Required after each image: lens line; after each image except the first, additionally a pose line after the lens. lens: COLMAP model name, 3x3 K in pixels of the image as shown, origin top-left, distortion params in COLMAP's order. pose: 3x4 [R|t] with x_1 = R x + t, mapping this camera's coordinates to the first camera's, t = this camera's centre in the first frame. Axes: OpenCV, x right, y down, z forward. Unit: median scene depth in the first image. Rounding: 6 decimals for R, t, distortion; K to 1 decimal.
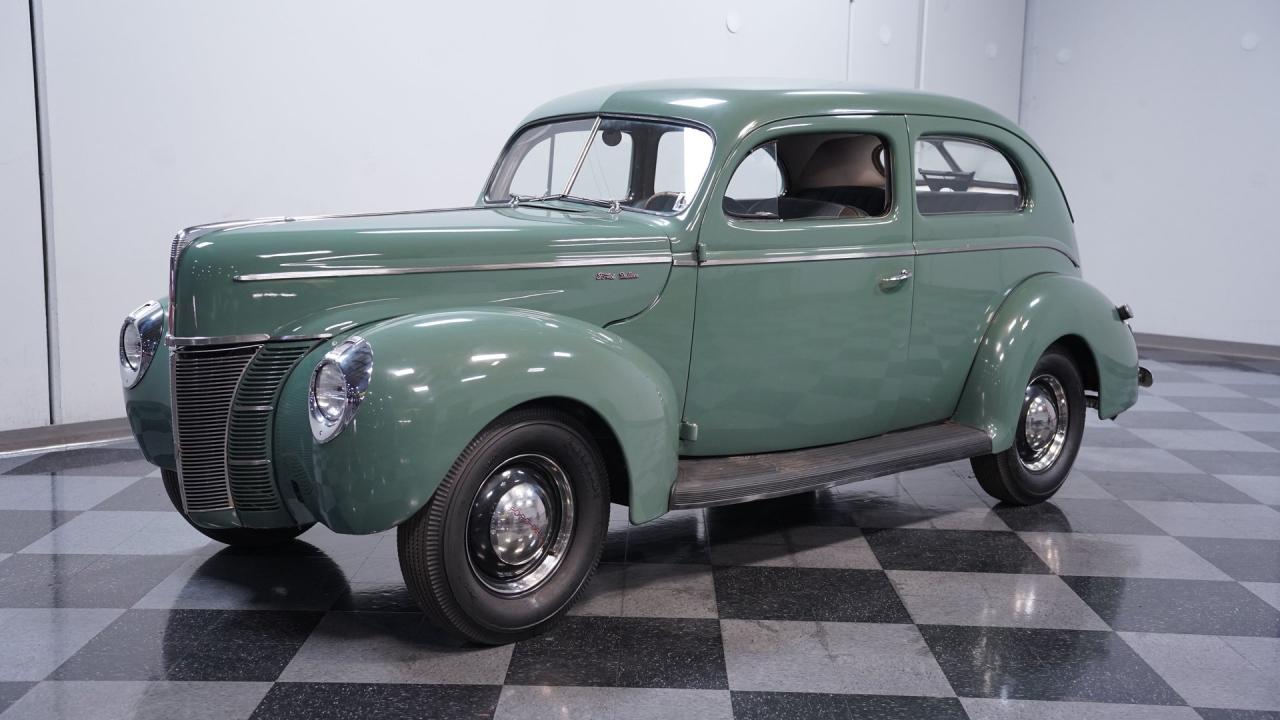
lens RADIAL K [[1435.3, 0, 640.0], [0, 1435.3, 360.0], [0, 0, 1]] dist [0.091195, 0.052280]
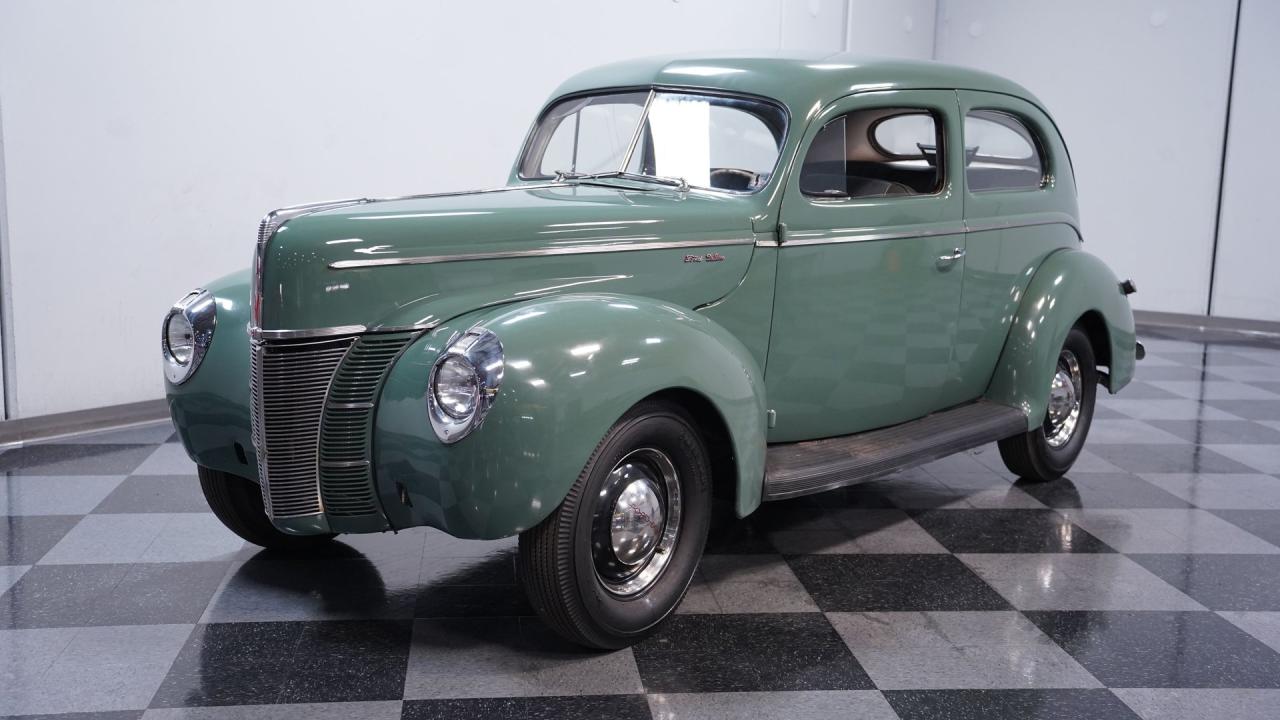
lens RADIAL K [[1435.3, 0, 640.0], [0, 1435.3, 360.0], [0, 0, 1]] dist [0.091195, 0.052280]
pose [[0.992733, -0.016125, 0.119255, -0.164662], [0.013606, 0.999667, 0.021908, -0.011606], [-0.119568, -0.020127, 0.992622, 0.051247]]
